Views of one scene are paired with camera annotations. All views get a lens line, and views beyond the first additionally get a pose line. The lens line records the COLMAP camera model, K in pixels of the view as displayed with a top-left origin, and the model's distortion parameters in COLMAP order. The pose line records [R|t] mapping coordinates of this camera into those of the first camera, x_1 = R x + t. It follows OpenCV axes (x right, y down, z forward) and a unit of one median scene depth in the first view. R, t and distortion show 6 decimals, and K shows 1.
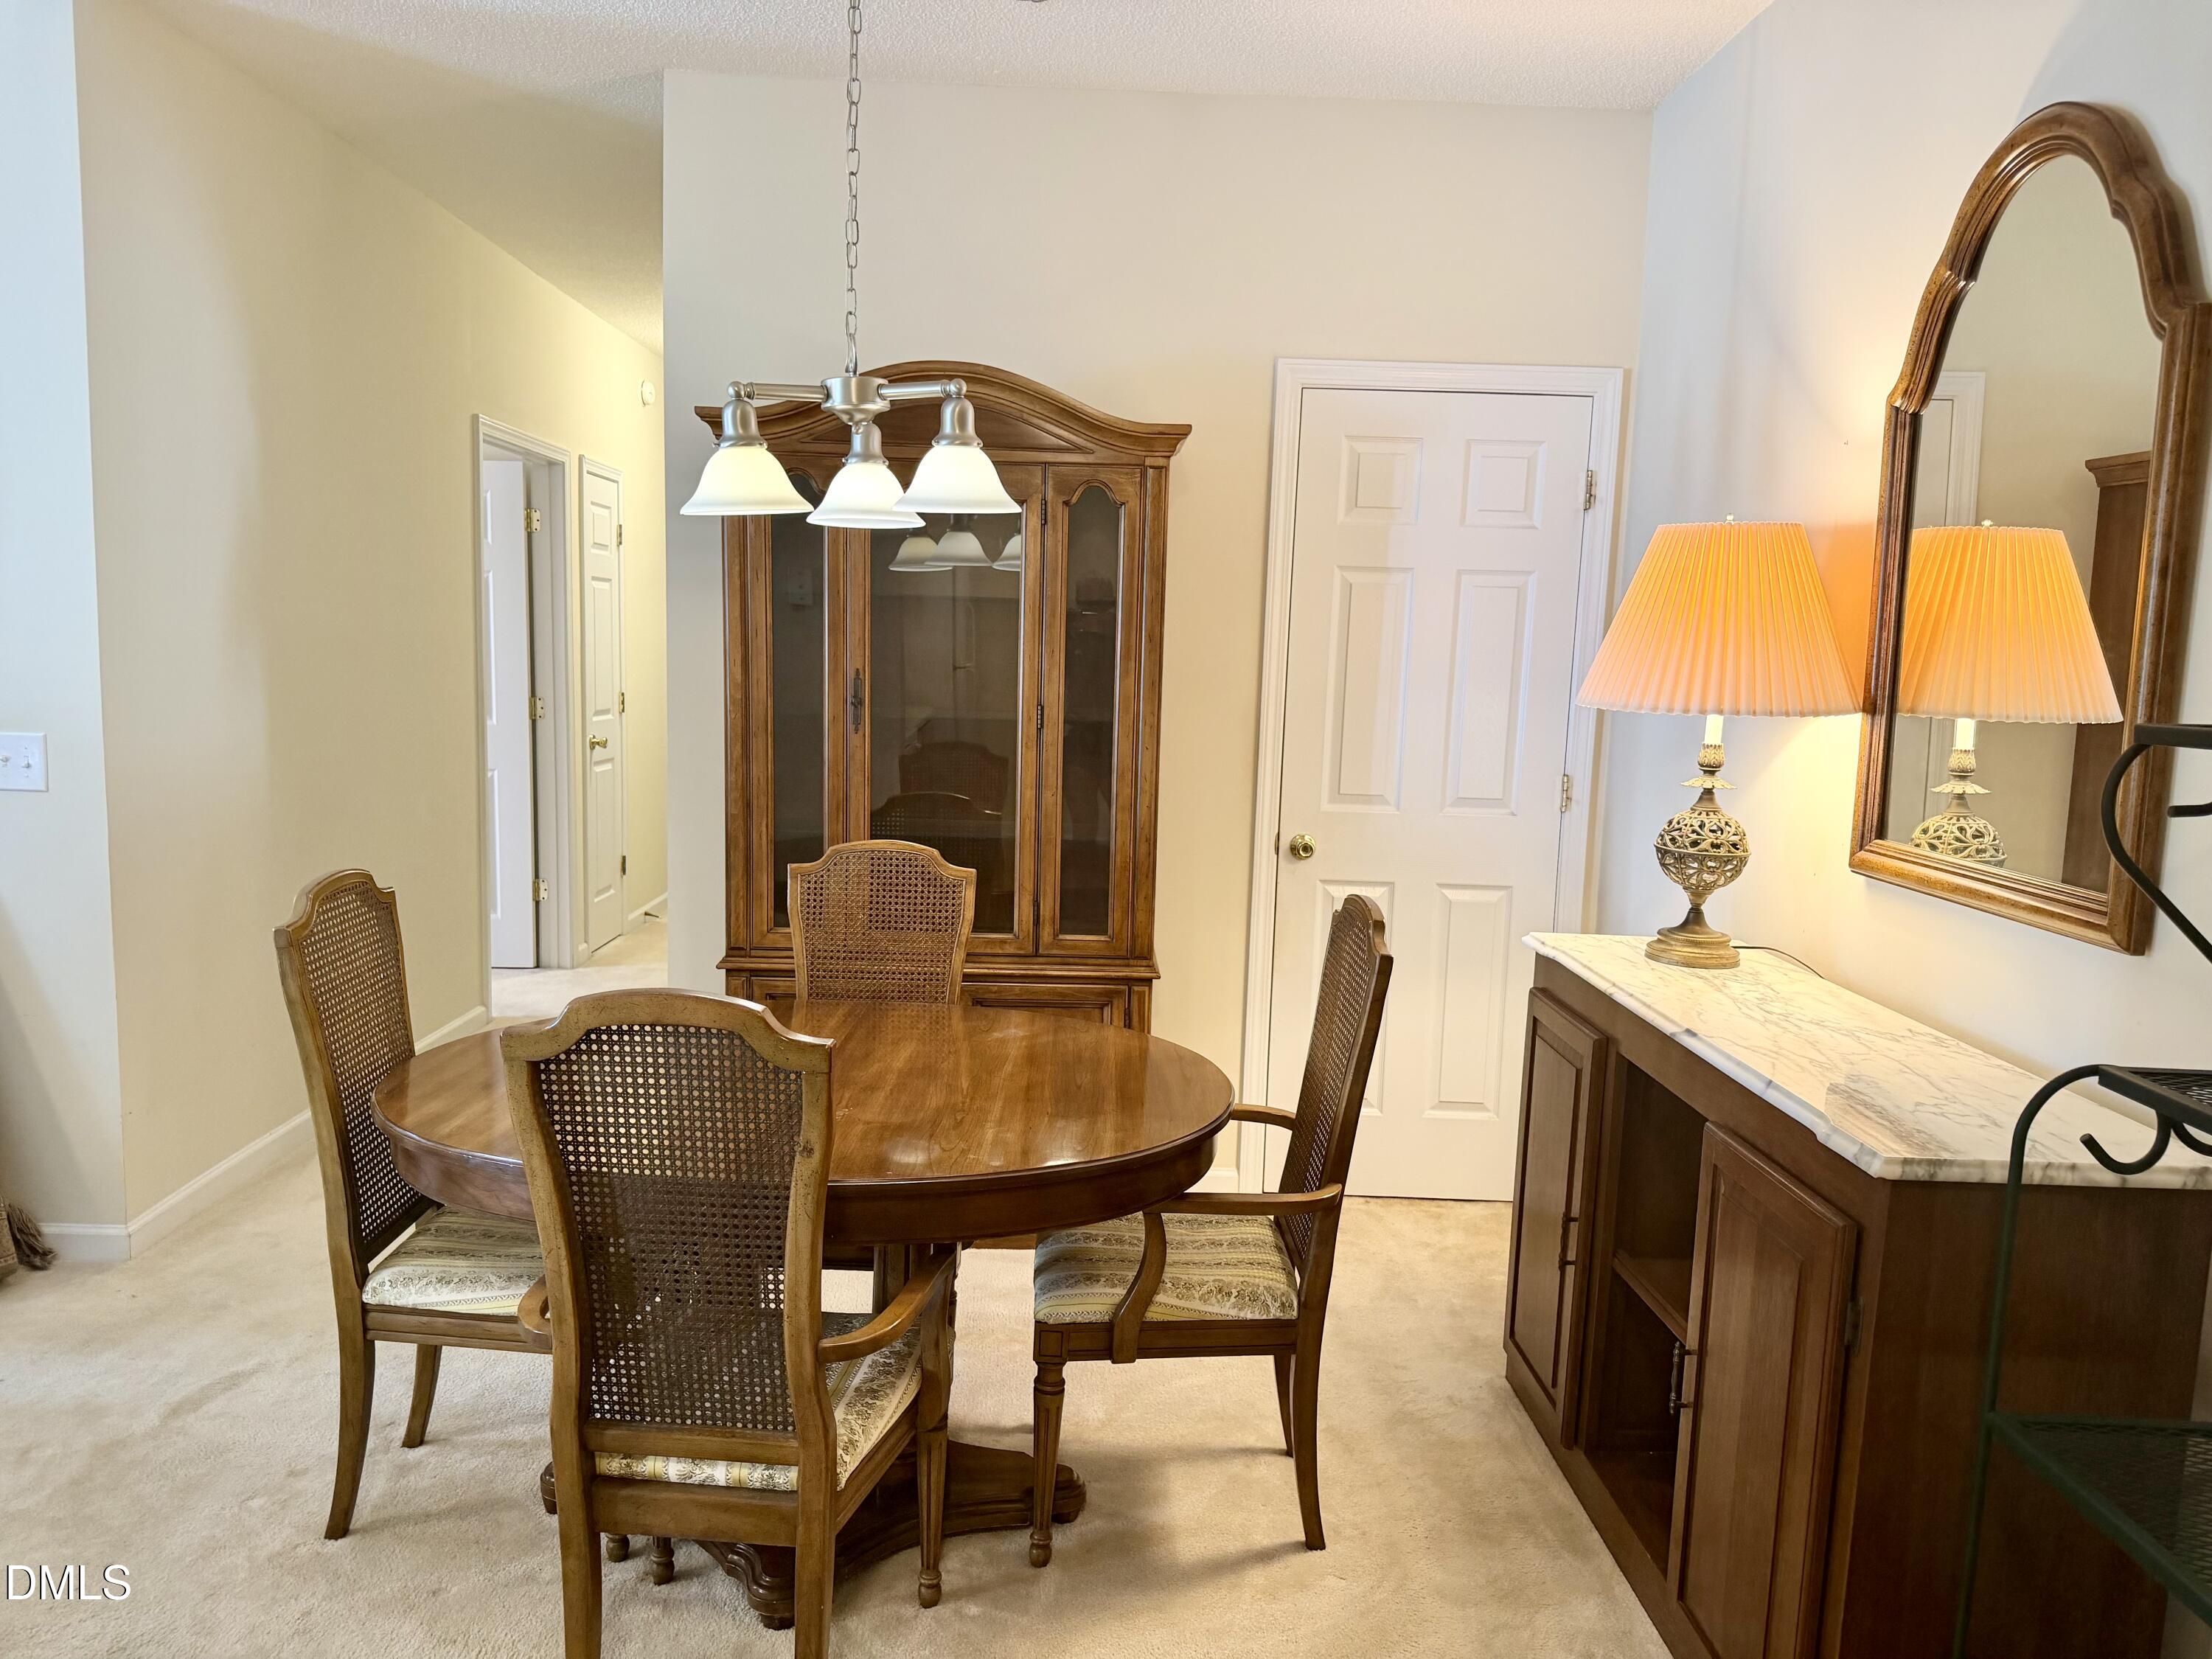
lens RADIAL K [[1596.7, 0, 1106.0], [0, 1596.7, 829.5], [0, 0, 1]] dist [0.092285, -0.145847]
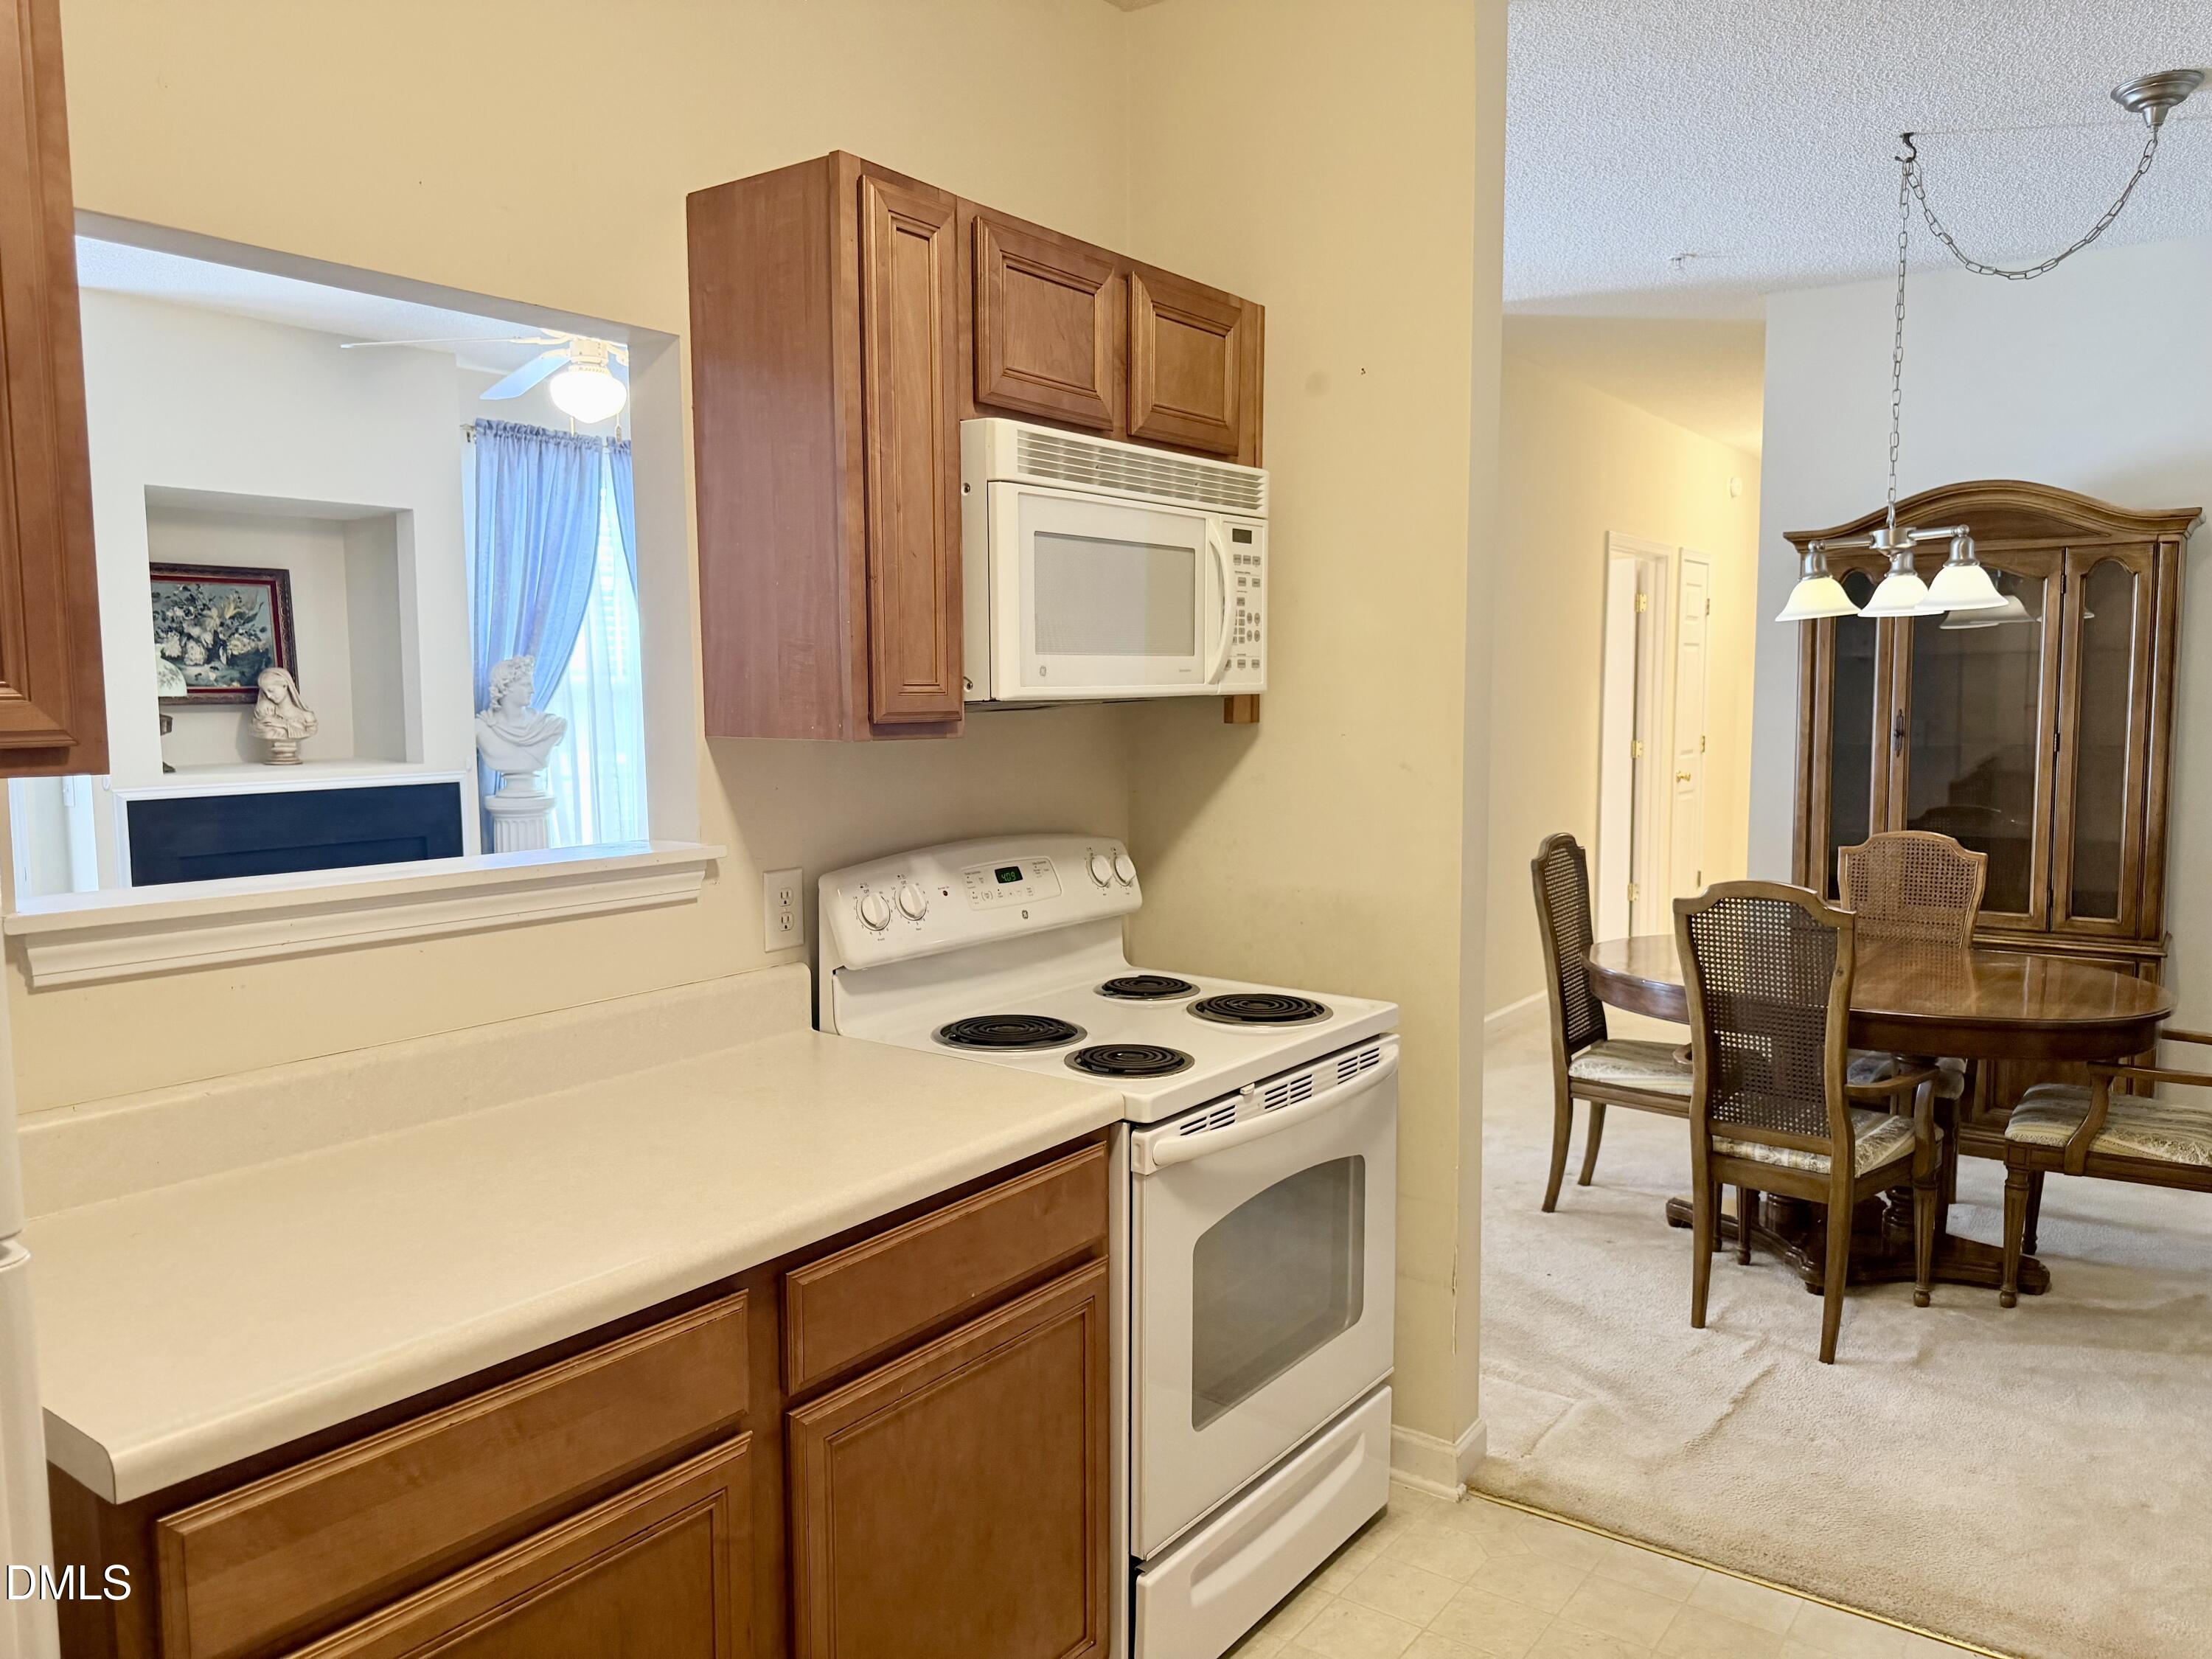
lens RADIAL K [[1596.7, 0, 1106.0], [0, 1596.7, 829.5], [0, 0, 1]] dist [0.092285, -0.145847]
pose [[0.807493, 0.021389, -0.589489, 0.161135], [-0.038525, 0.999121, -0.016521, 0.071082], [0.588618, 0.036051, 0.807607, -0.717553]]
